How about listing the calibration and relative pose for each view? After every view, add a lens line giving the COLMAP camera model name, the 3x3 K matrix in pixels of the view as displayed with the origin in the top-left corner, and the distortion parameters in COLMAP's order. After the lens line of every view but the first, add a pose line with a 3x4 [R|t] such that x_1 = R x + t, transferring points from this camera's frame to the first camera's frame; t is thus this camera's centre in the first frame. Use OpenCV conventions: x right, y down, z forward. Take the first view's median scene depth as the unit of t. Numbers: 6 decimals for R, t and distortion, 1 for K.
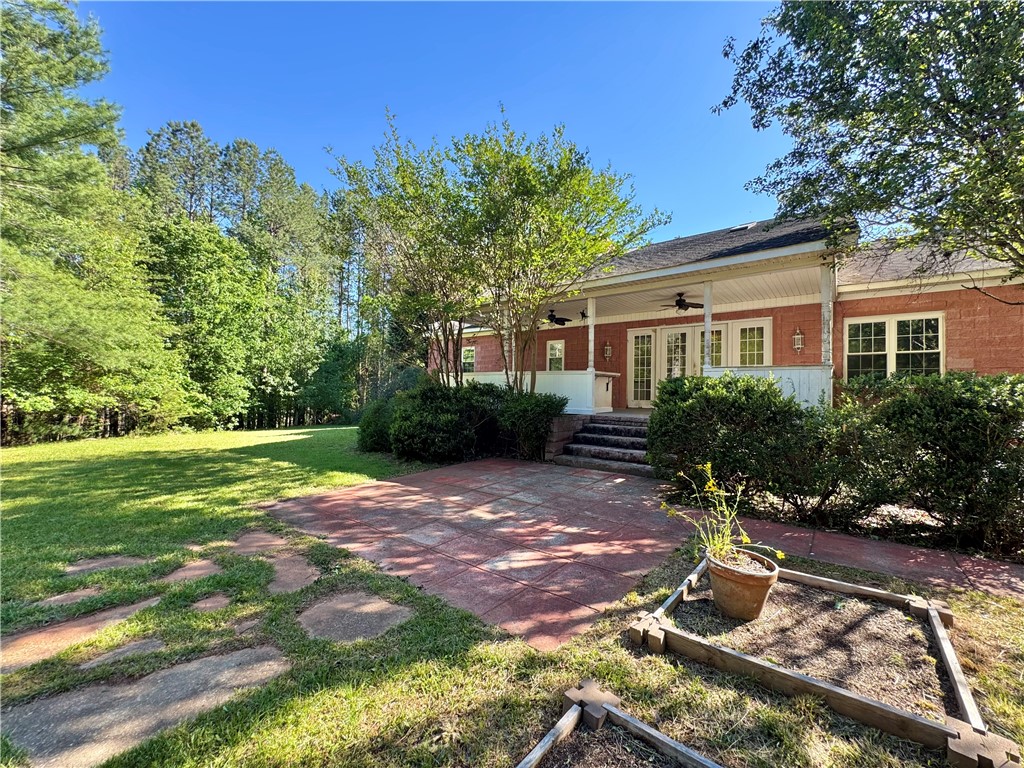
lens RADIAL K [[411.6, 0, 511.5], [0, 411.6, 380.5], [0, 0, 1]] dist [-0.002458, -0.000276]
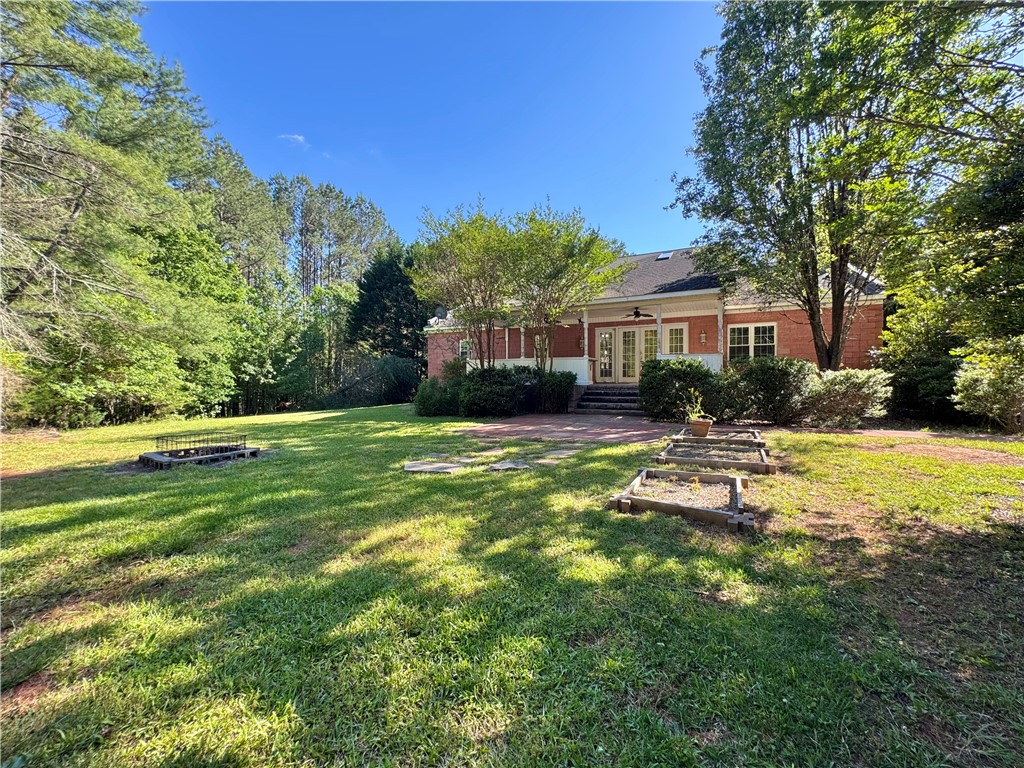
lens RADIAL K [[411.6, 0, 511.5], [0, 411.6, 380.5], [0, 0, 1]] dist [-0.002458, -0.000276]
pose [[0.979156, -0.021114, 0.202011, -0.431957], [0.014715, 0.999343, 0.033126, 0.010214], [-0.202577, -0.029463, 0.978823, -0.510735]]
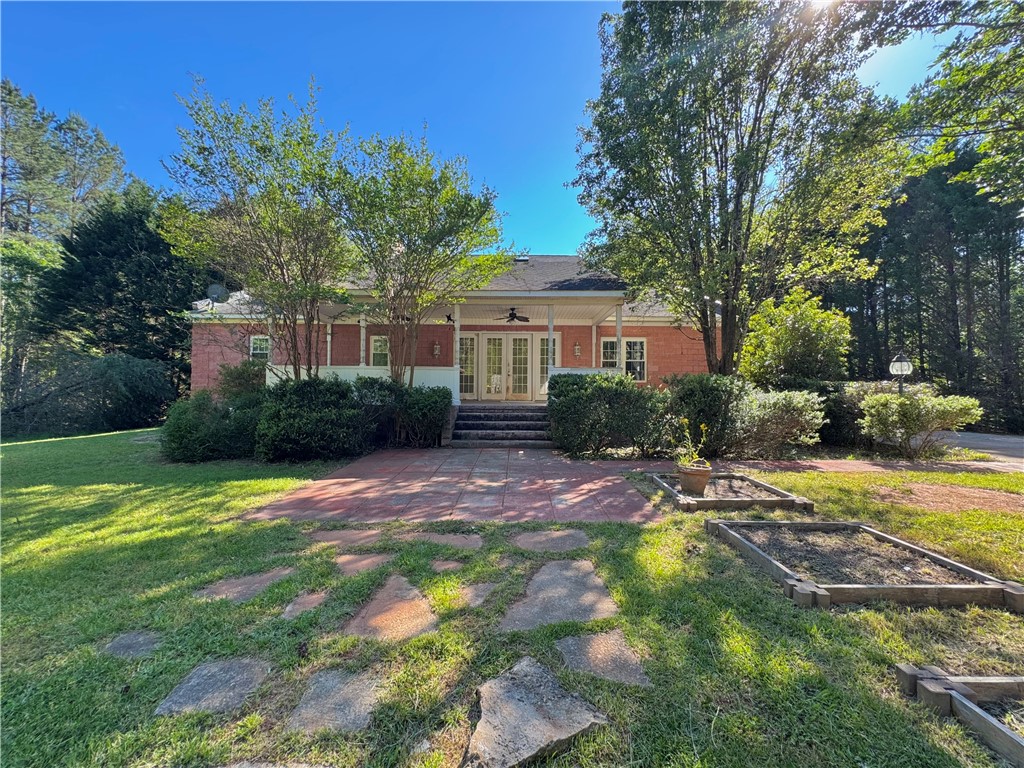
lens RADIAL K [[411.6, 0, 511.5], [0, 411.6, 380.5], [0, 0, 1]] dist [-0.002458, -0.000276]
pose [[0.785958, 0.002923, 0.618274, -0.433081], [-0.010334, 0.999911, 0.008410, 0.002320], [-0.618194, -0.012999, 0.785918, -0.006838]]
